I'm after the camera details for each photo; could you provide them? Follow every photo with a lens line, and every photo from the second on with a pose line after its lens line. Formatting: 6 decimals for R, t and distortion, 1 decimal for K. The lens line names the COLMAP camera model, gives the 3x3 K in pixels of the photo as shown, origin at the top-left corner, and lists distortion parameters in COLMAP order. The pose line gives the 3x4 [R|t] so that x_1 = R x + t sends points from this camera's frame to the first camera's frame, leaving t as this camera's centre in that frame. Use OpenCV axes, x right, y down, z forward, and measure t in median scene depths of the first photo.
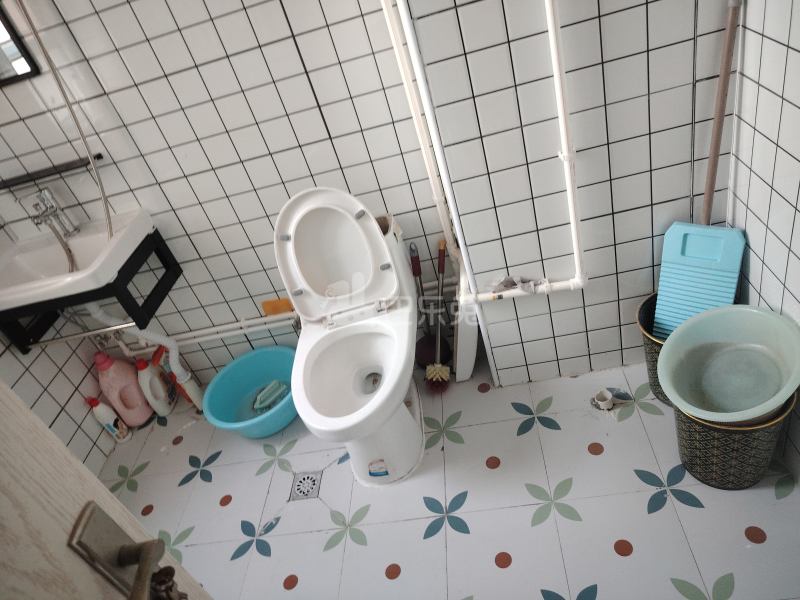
lens RADIAL K [[559.9, 0, 400.0], [0, 559.9, 300.0], [0, 0, 1]] dist [0.010417, -0.002840]
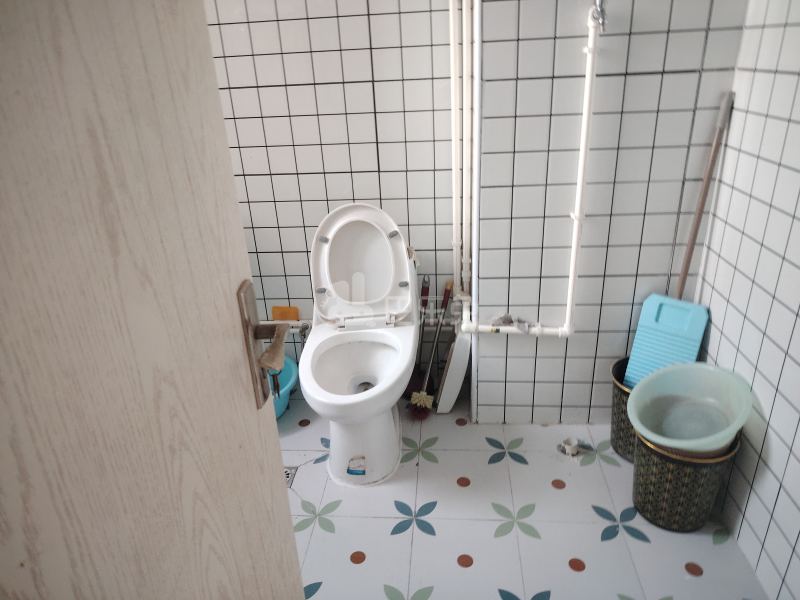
lens RADIAL K [[559.9, 0, 400.0], [0, 559.9, 300.0], [0, 0, 1]] dist [0.010417, -0.002840]
pose [[0.974108, 0.218539, 0.057906, -0.094211], [-0.202877, 0.957999, -0.202677, 0.207349], [-0.099767, 0.185682, 0.977532, -0.104250]]
